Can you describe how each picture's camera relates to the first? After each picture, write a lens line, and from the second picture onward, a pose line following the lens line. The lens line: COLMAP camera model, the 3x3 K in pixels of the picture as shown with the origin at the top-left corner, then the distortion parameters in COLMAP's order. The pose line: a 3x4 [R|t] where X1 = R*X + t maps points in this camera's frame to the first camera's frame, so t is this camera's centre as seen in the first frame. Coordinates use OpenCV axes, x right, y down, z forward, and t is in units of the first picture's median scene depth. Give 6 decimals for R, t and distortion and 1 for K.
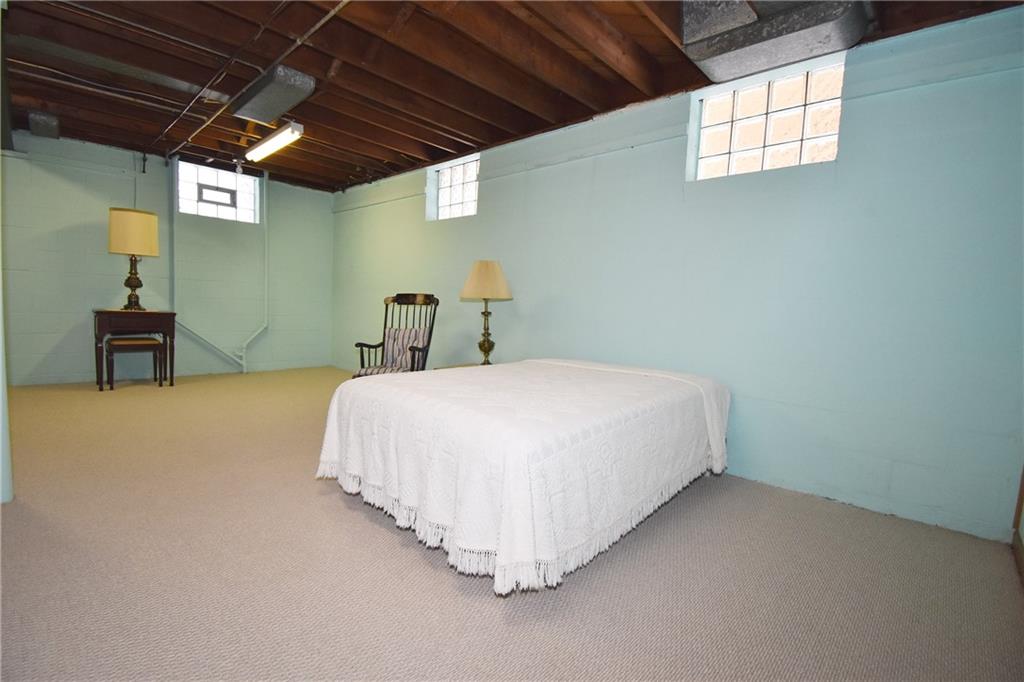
lens RADIAL K [[456.4, 0, 511.9], [0, 456.4, 345.4], [0, 0, 1]] dist [-0.011095, -0.004246]
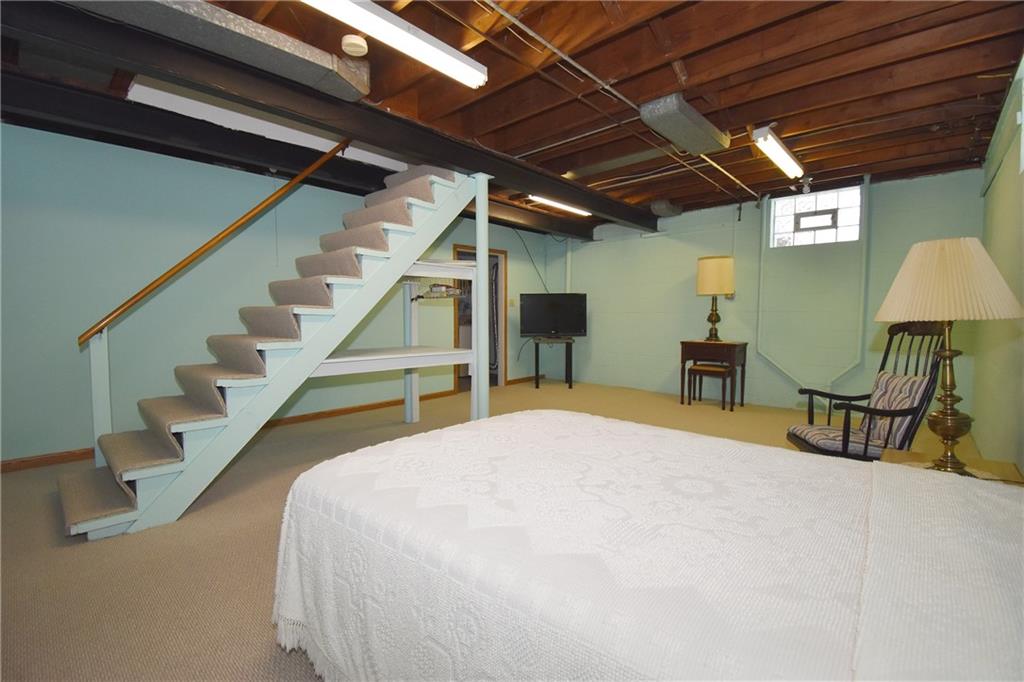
lens RADIAL K [[456.4, 0, 511.9], [0, 456.4, 340.5], [0, 0, 1]] dist [-0.011095, -0.004246]
pose [[0.020581, 0.003820, -0.999781, 0.329247], [-0.089012, 0.996029, 0.001974, -0.036799], [0.995818, 0.088952, 0.020839, 0.458760]]
